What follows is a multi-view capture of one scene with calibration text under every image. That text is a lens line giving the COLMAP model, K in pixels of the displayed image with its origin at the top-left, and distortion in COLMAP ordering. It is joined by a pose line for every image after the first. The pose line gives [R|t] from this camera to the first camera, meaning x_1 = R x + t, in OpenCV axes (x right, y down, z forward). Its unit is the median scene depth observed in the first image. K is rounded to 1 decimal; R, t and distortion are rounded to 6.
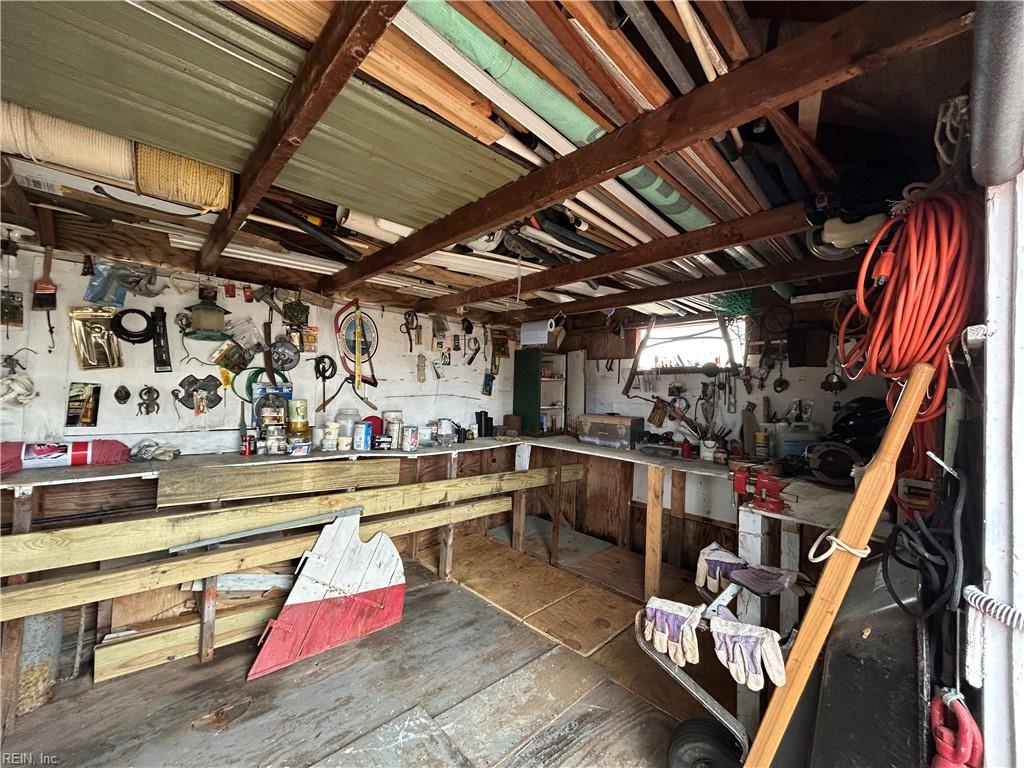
lens RADIAL K [[411.5, 0, 513.9], [0, 411.5, 381.2], [0, 0, 1]] dist [0.001918, 0.000356]
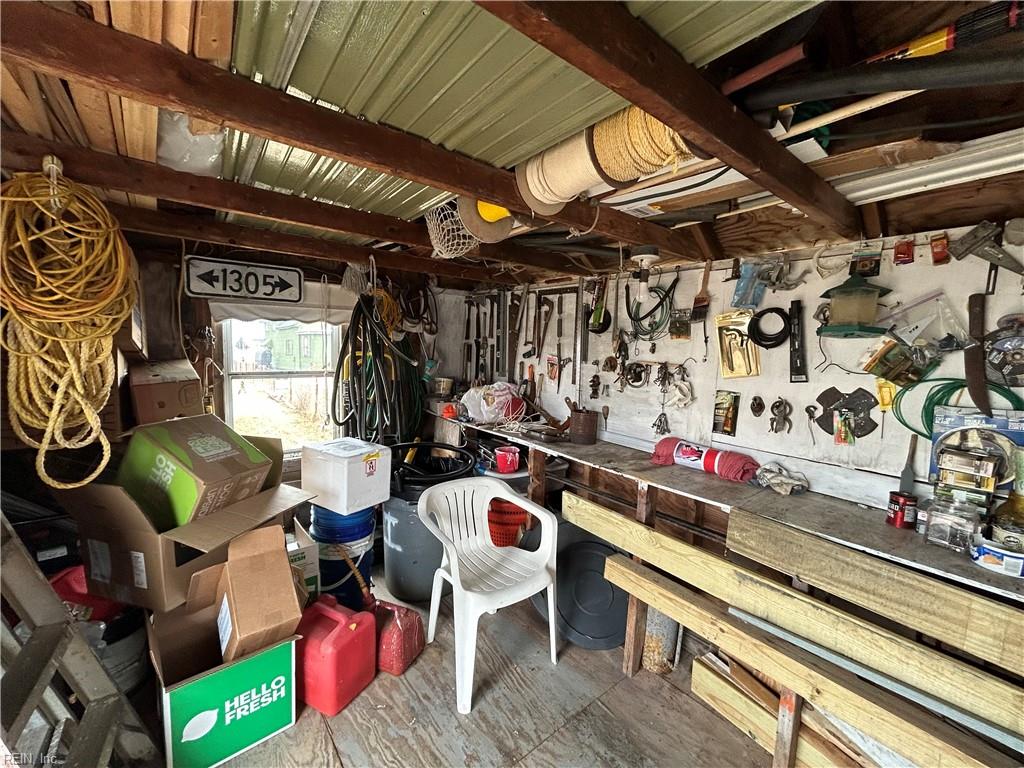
lens RADIAL K [[411.5, 0, 513.3], [0, 411.5, 384.1], [0, 0, 1]] dist [0.001918, 0.000356]
pose [[-0.082230, 0.062526, -0.994650, -0.018288], [-0.010057, 0.997927, 0.063564, -0.062818], [0.996563, 0.015230, -0.081430, 0.512711]]
